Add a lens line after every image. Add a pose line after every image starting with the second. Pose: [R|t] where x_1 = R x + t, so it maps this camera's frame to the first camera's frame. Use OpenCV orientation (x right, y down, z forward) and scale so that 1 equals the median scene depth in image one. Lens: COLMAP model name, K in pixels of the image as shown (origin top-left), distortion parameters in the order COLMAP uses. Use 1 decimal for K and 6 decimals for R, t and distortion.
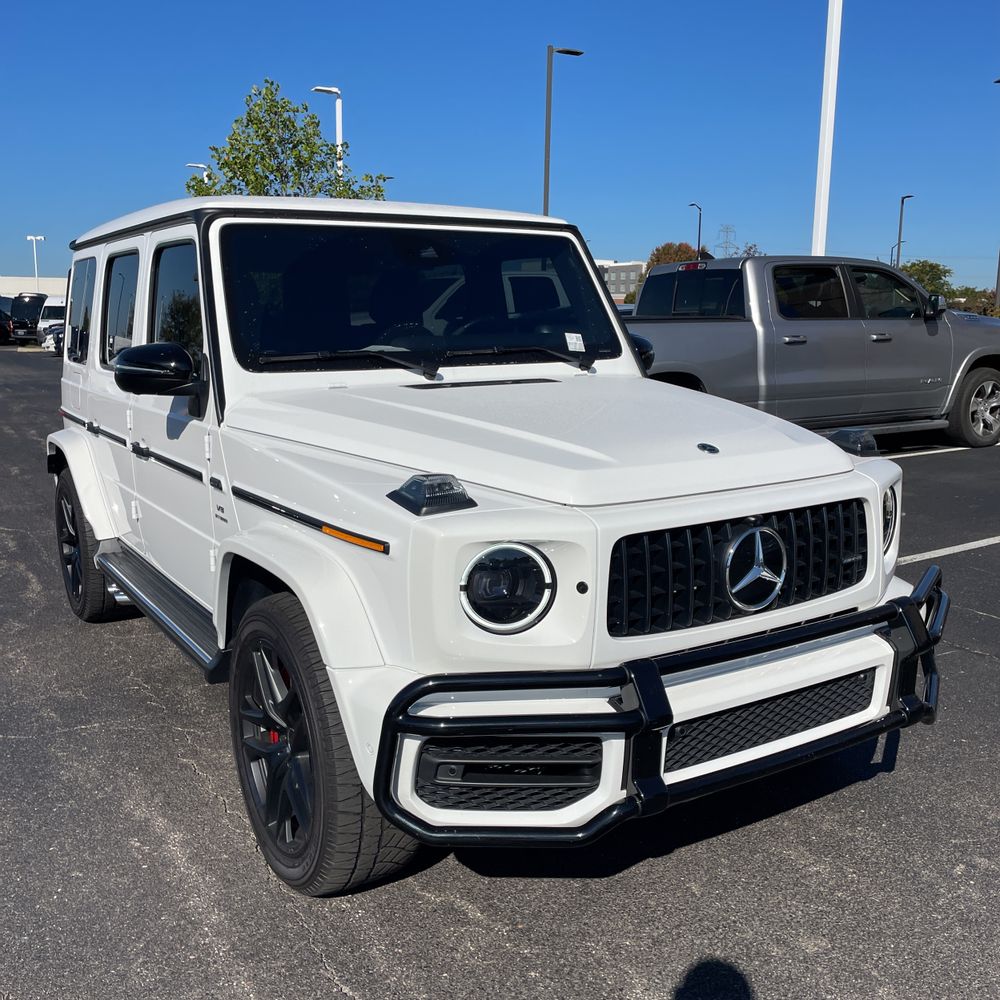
lens RADIAL K [[1007.4, 0, 503.6], [0, 1007.4, 500.4], [0, 0, 1]] dist [0.036994, 0.000000]
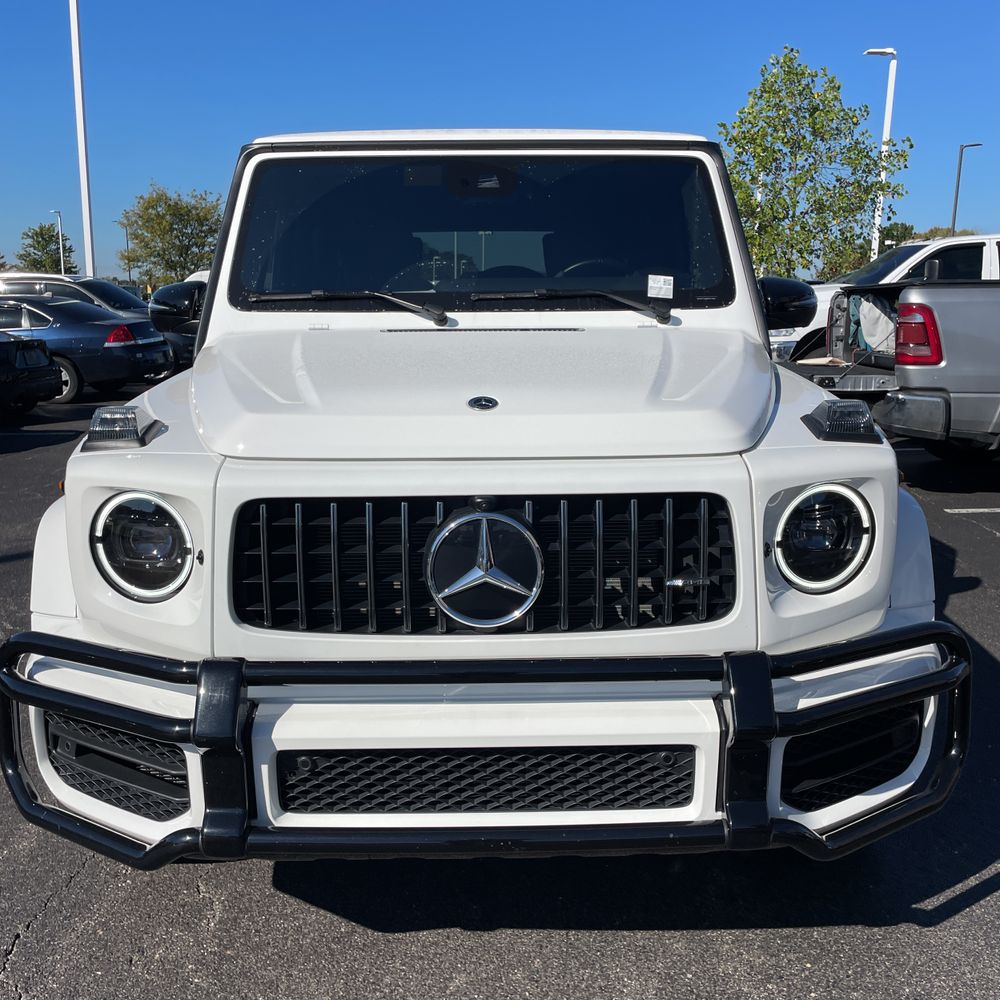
lens RADIAL K [[1007.4, 0, 507.0], [0, 1007.4, 504.0], [0, 0, 1]] dist [0.036994, 0.000000]
pose [[0.854463, 0.104037, -0.508989, 0.445775], [-0.095721, 0.994497, 0.042583, -0.008126], [0.510618, 0.012336, 0.859719, 0.280839]]
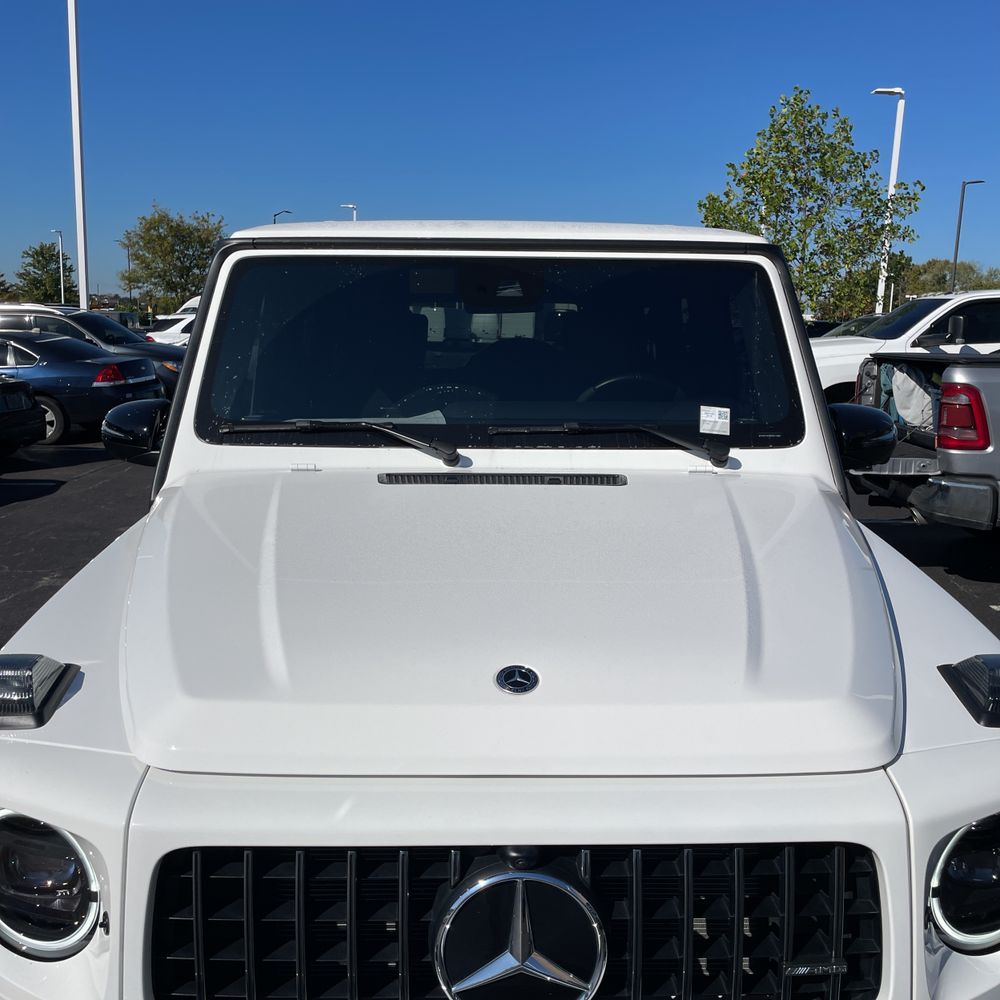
lens RADIAL K [[1007.4, 0, 509.2], [0, 1007.4, 499.8], [0, 0, 1]] dist [0.036994, 0.000000]
pose [[0.855537, 0.103743, -0.507241, 0.338566], [-0.111029, 0.993689, 0.015966, -0.113084], [0.505696, 0.042660, 0.861657, 0.402978]]
